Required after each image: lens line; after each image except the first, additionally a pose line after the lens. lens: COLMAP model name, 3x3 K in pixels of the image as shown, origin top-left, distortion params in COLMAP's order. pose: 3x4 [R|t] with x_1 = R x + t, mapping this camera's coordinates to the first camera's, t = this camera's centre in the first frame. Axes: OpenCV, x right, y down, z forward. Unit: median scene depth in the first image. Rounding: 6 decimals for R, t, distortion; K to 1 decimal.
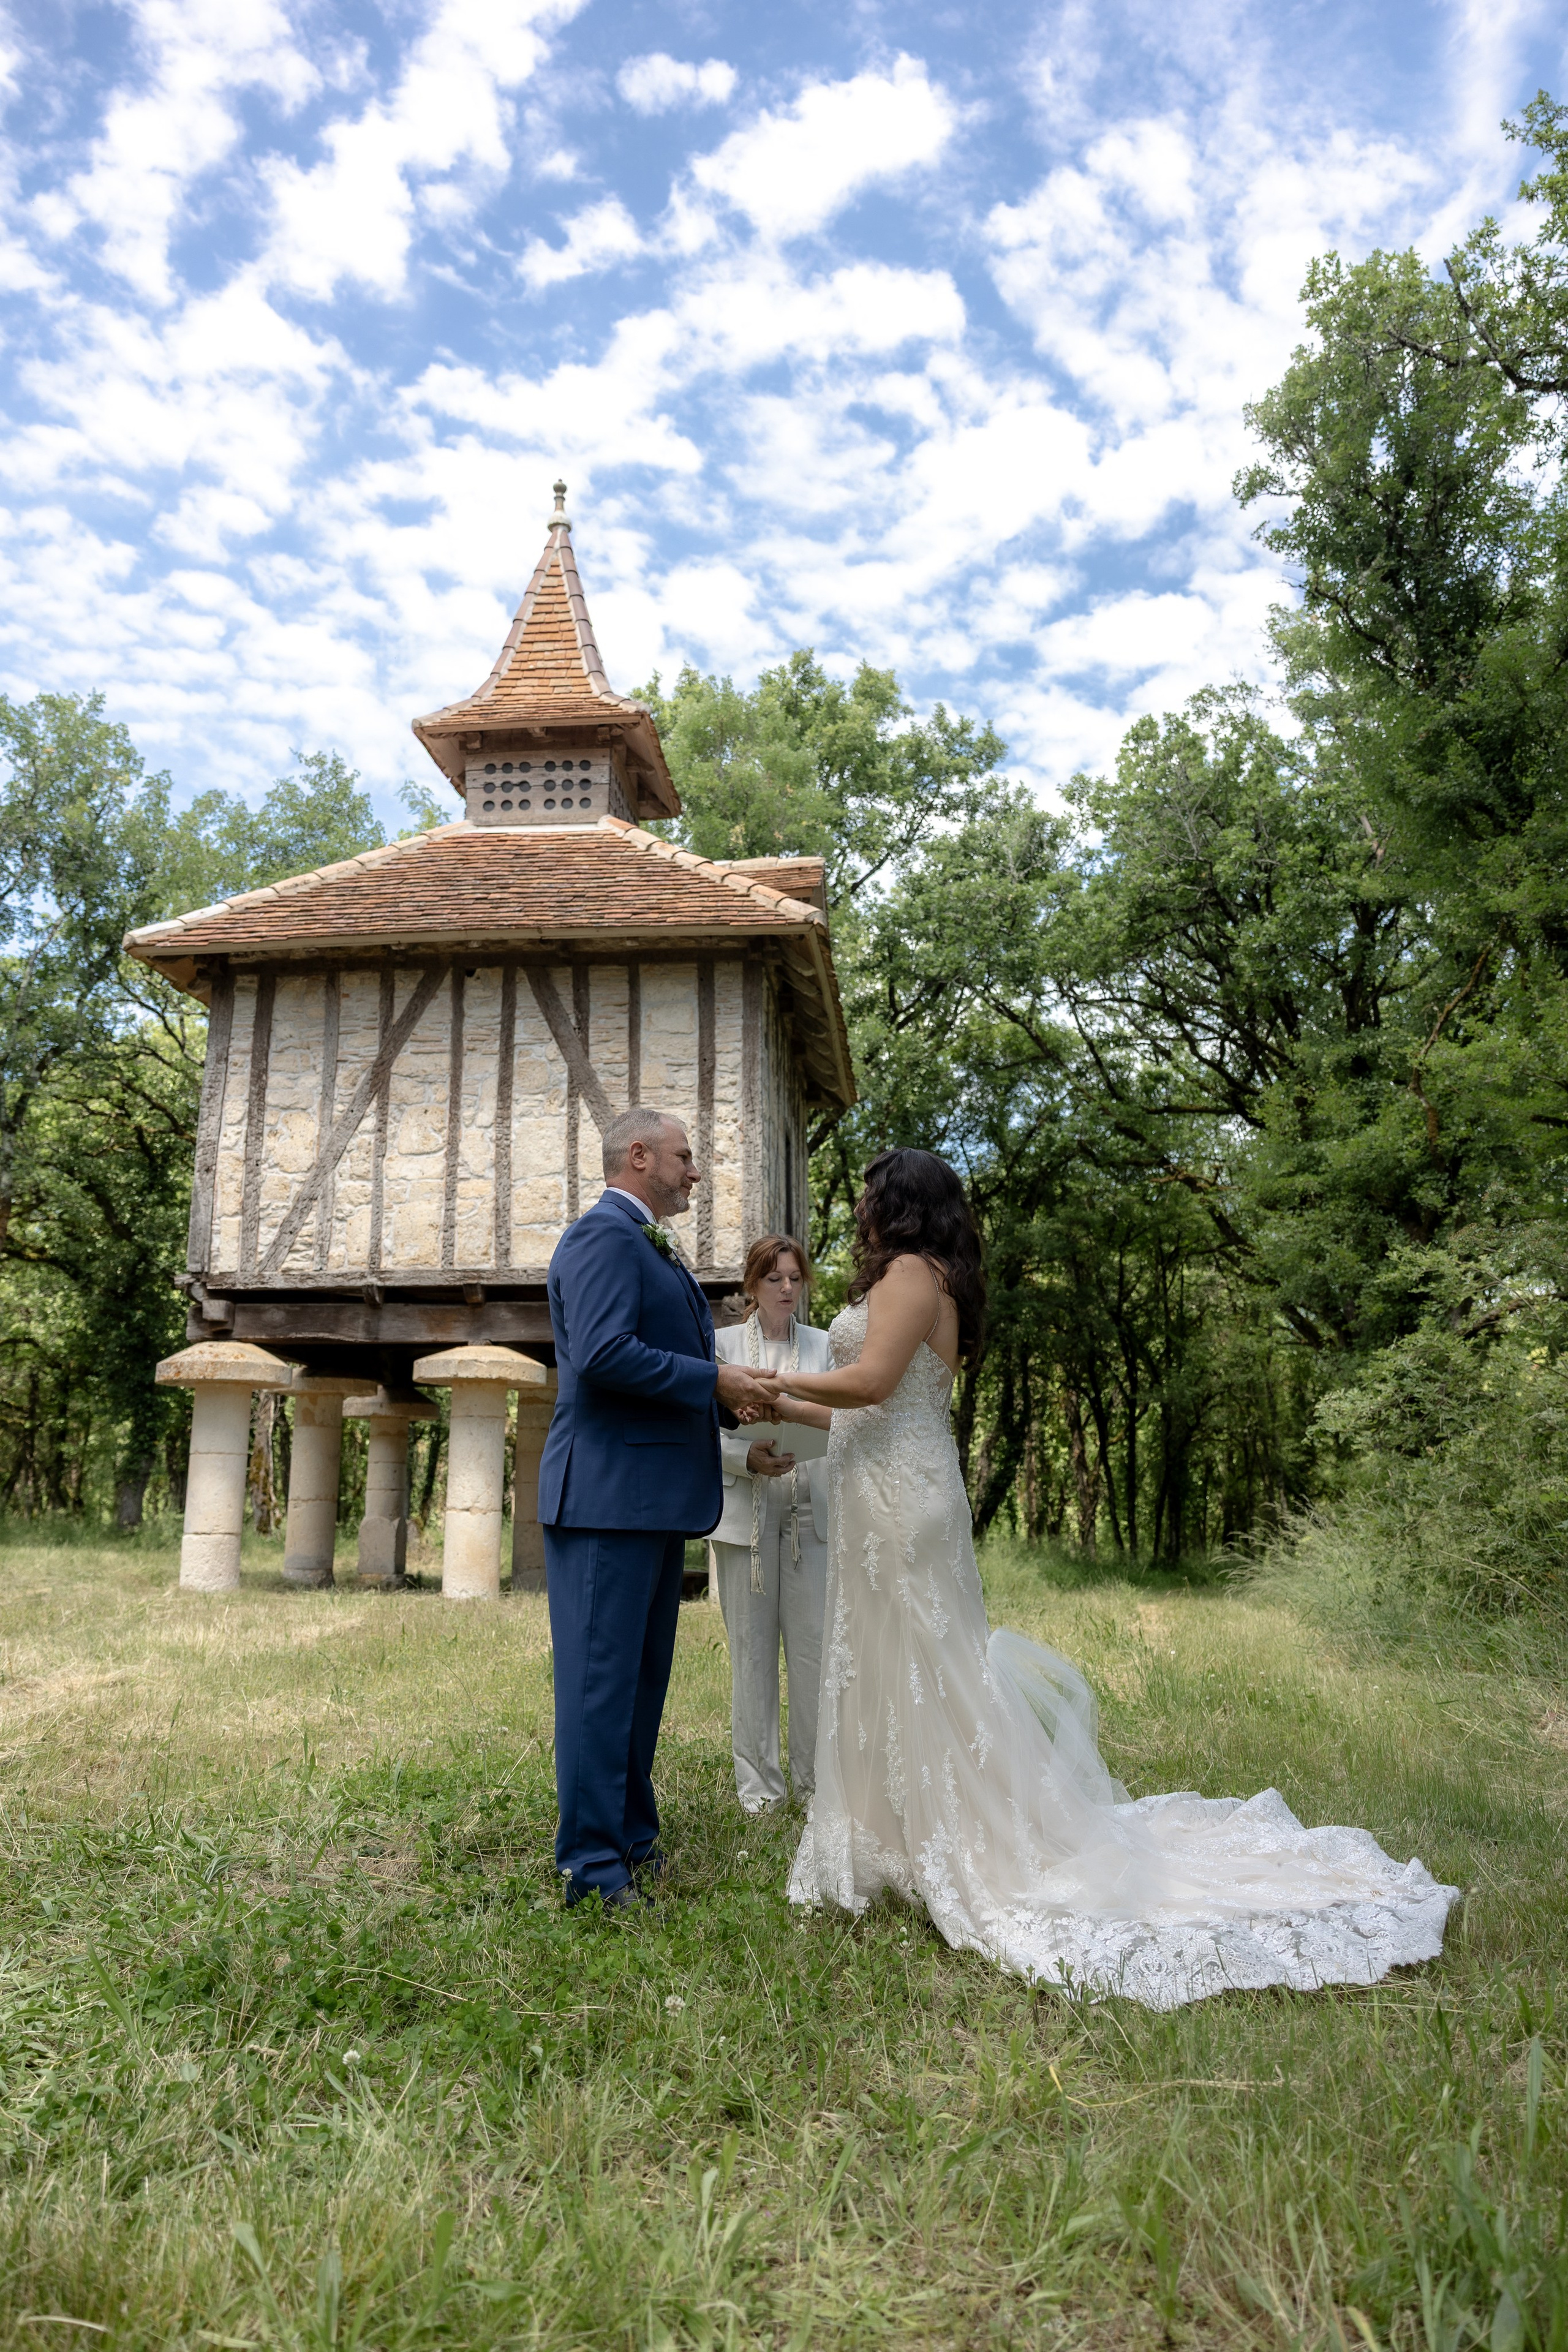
lens RADIAL K [[1641.0, 0, 784.0], [0, 1641.0, 1176.0], [0, 0, 1]] dist [0.013384, 0.001491]
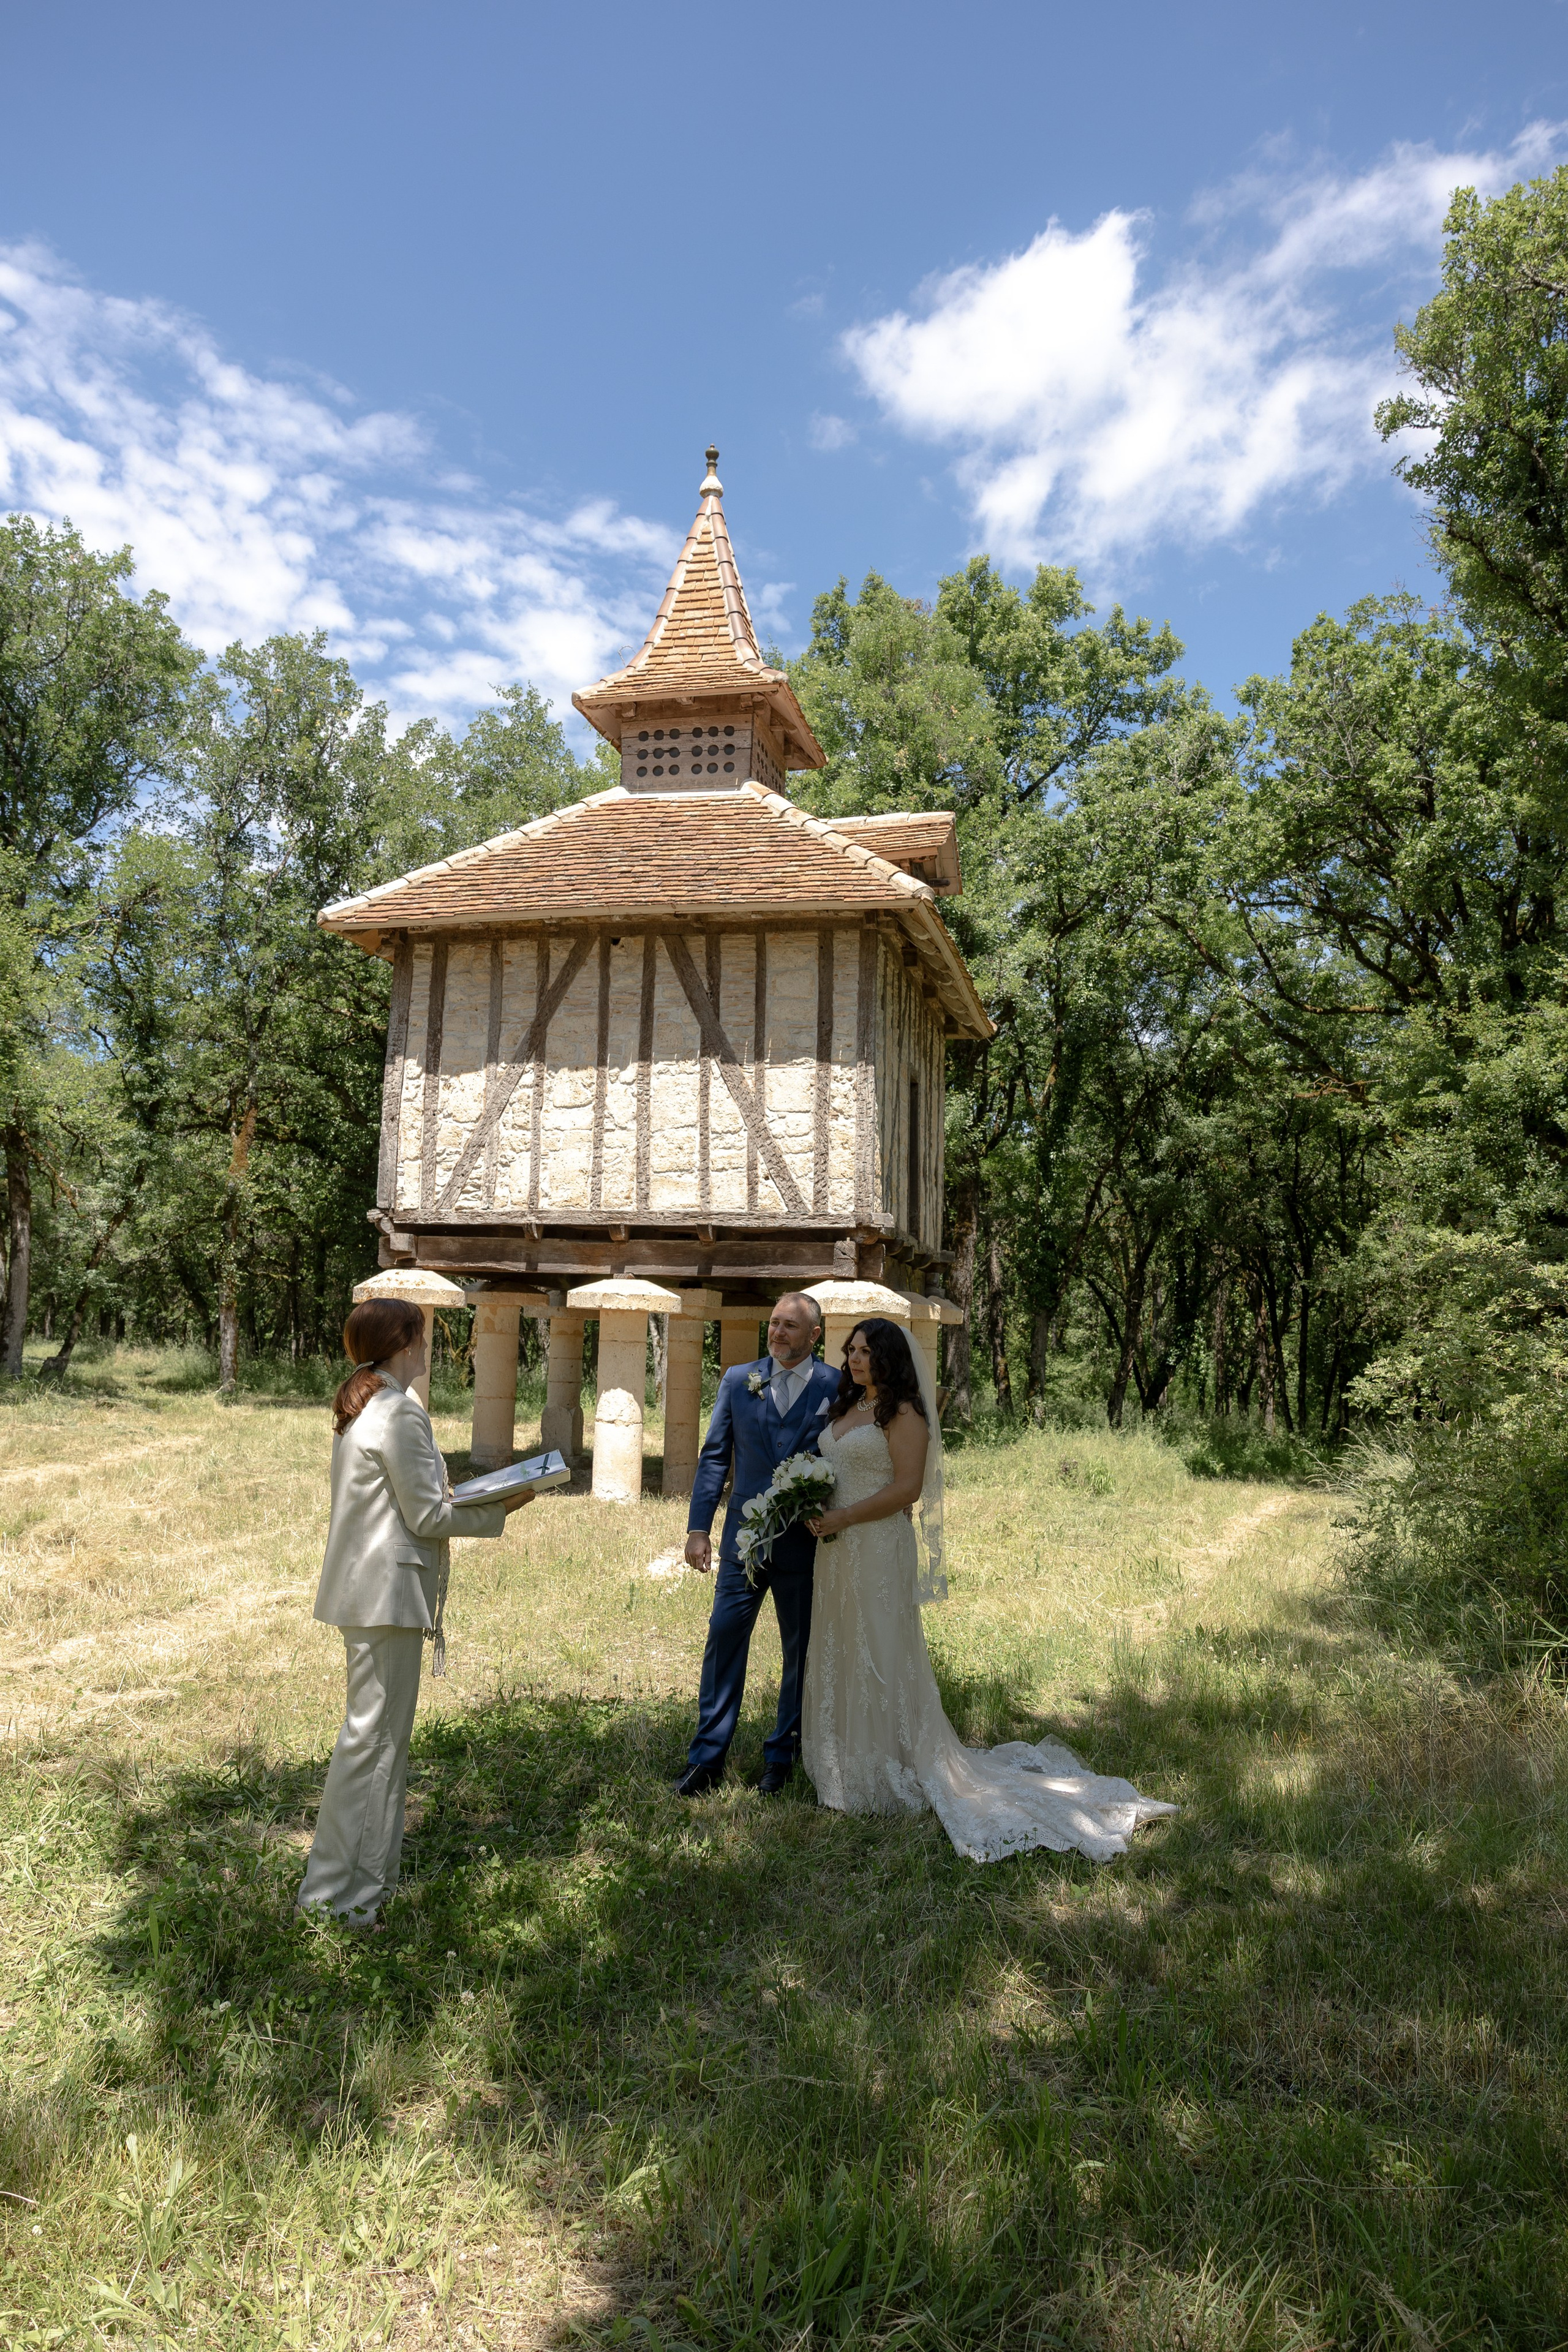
lens RADIAL K [[1599.6, 0, 784.0], [0, 1599.6, 1176.0], [0, 0, 1]] dist [0.000346, 0.000840]
pose [[0.990076, 0.013275, -0.139904, 0.075294], [0.000234, 0.995371, 0.096105, -0.070750], [0.140533, -0.095184, 0.985490, -0.063106]]
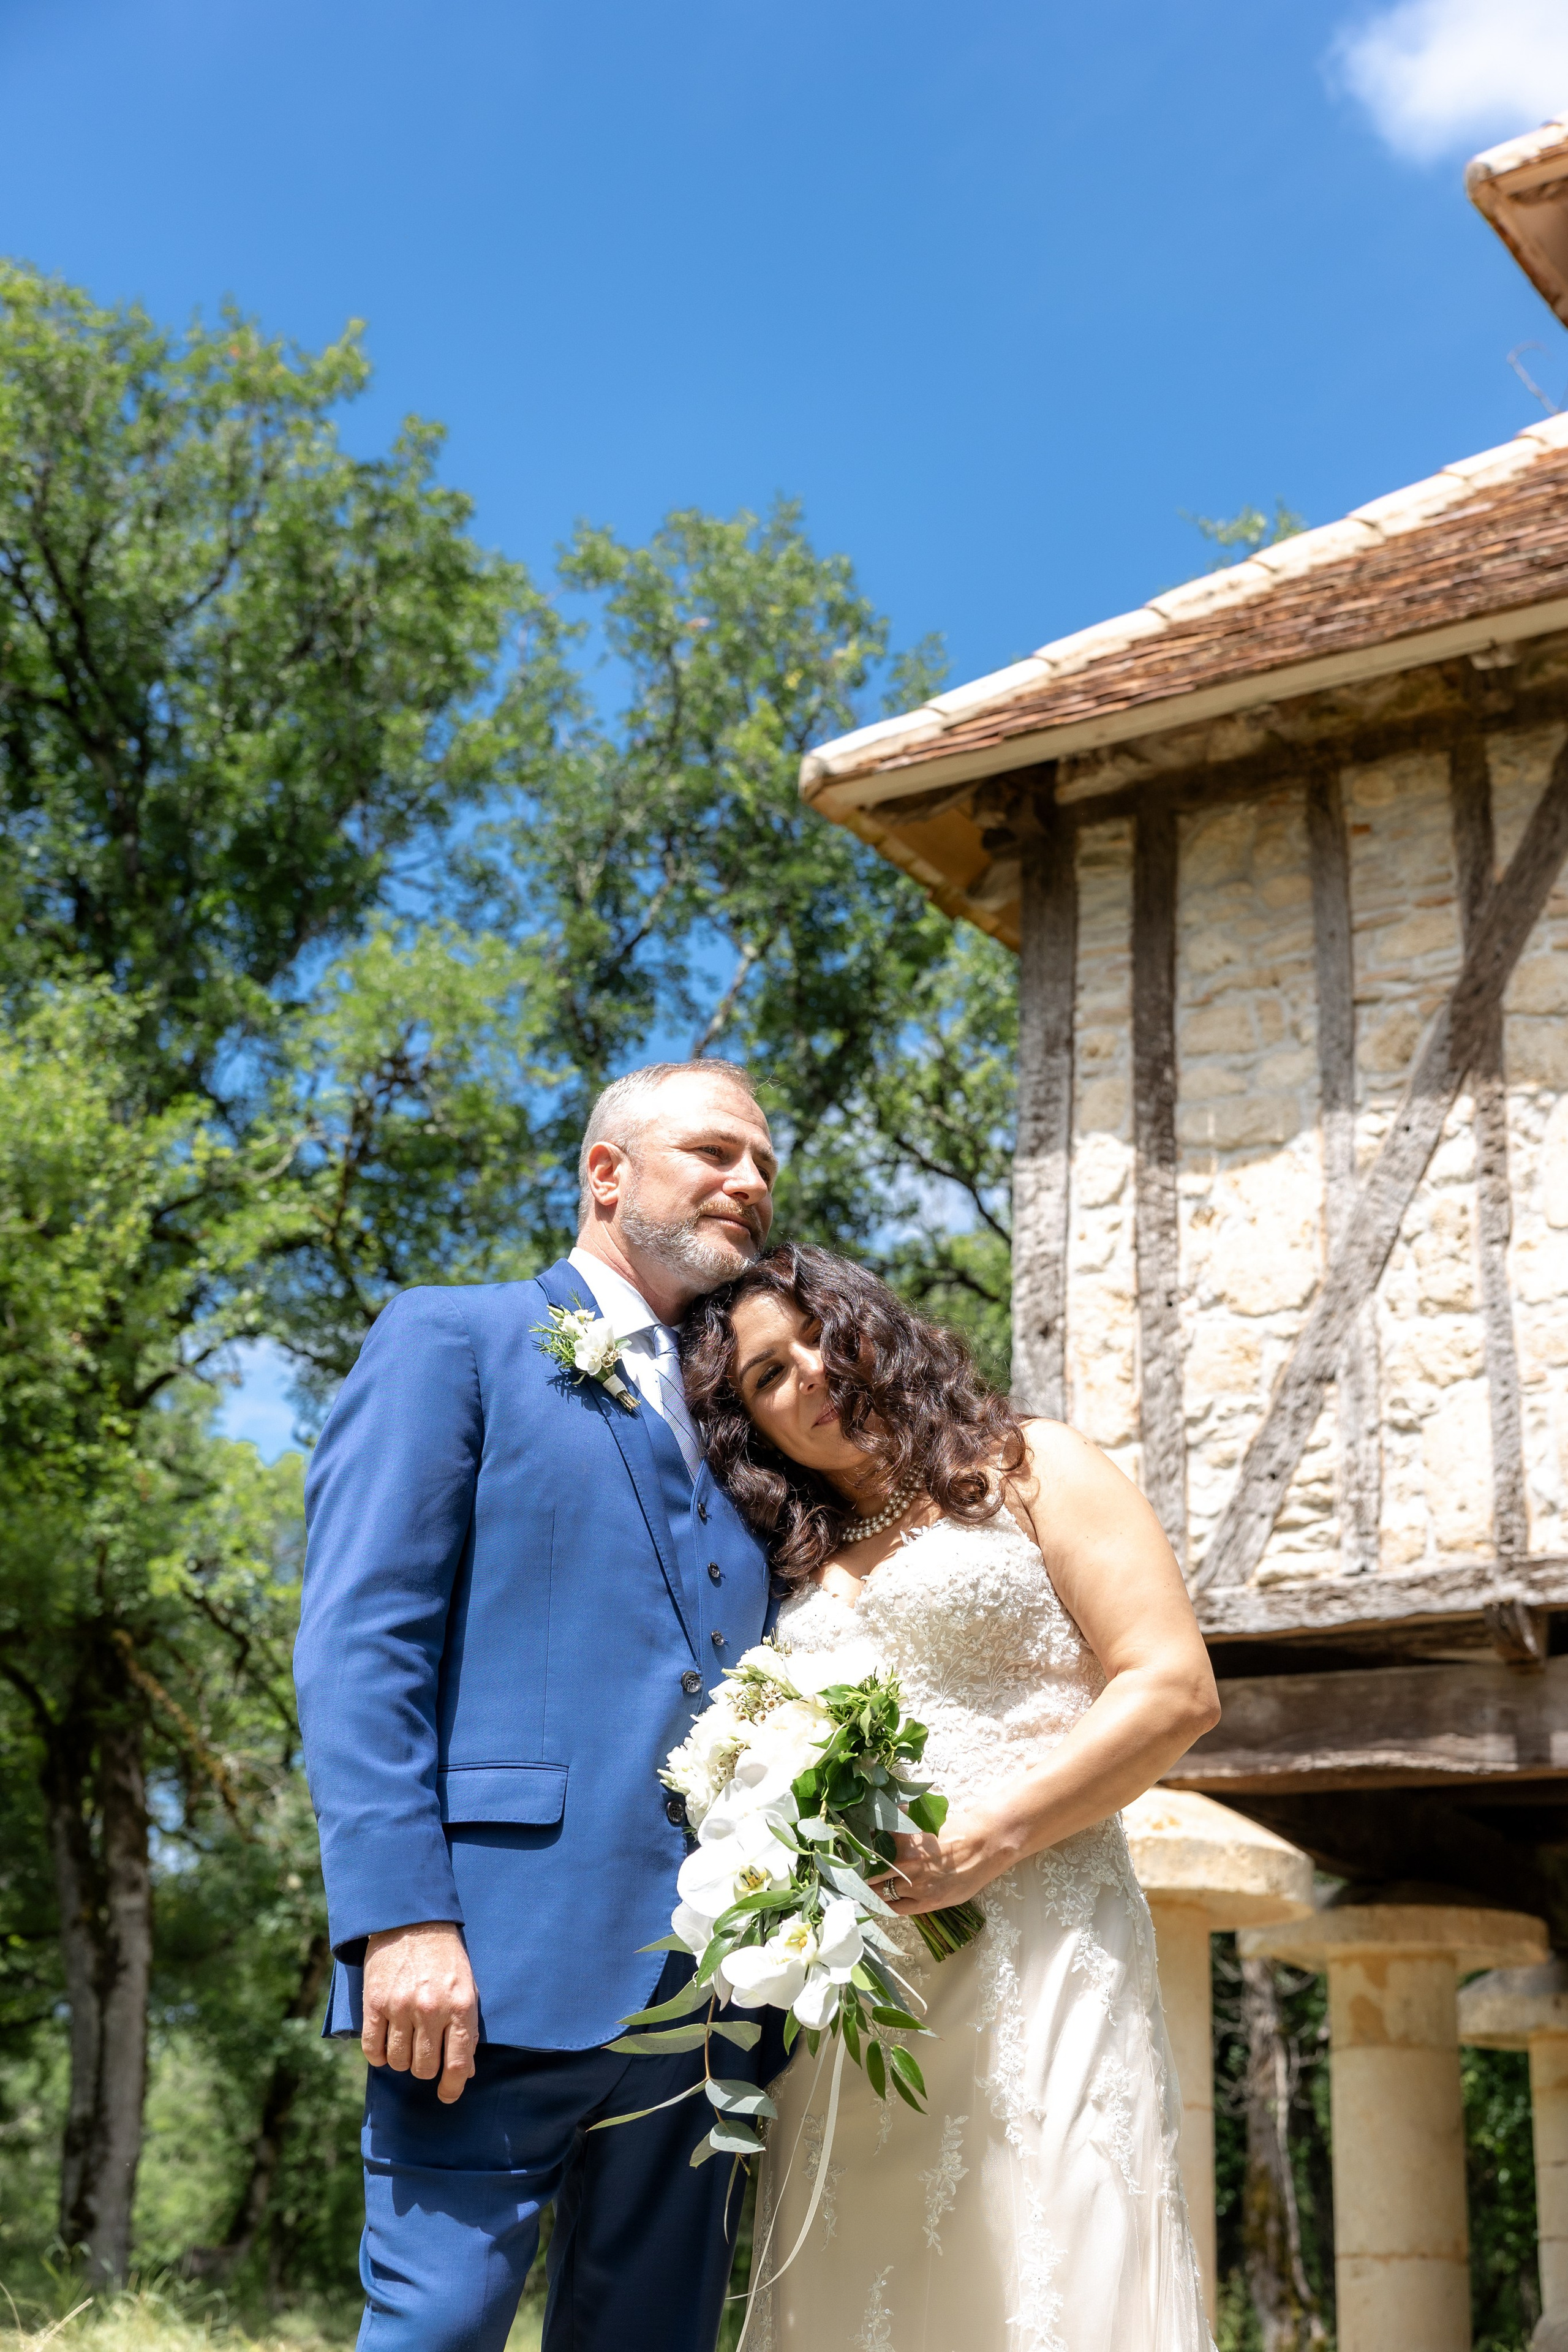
lens RADIAL K [[3447.9, 0, 784.0], [0, 3447.9, 1176.0], [0, 0, 1]] dist [0.025833, 0.062588]
pose [[0.905037, -0.120755, -0.407832, -0.079245], [0.067731, 0.987533, -0.142093, 0.068648], [0.419906, 0.100977, 0.901933, 0.261232]]
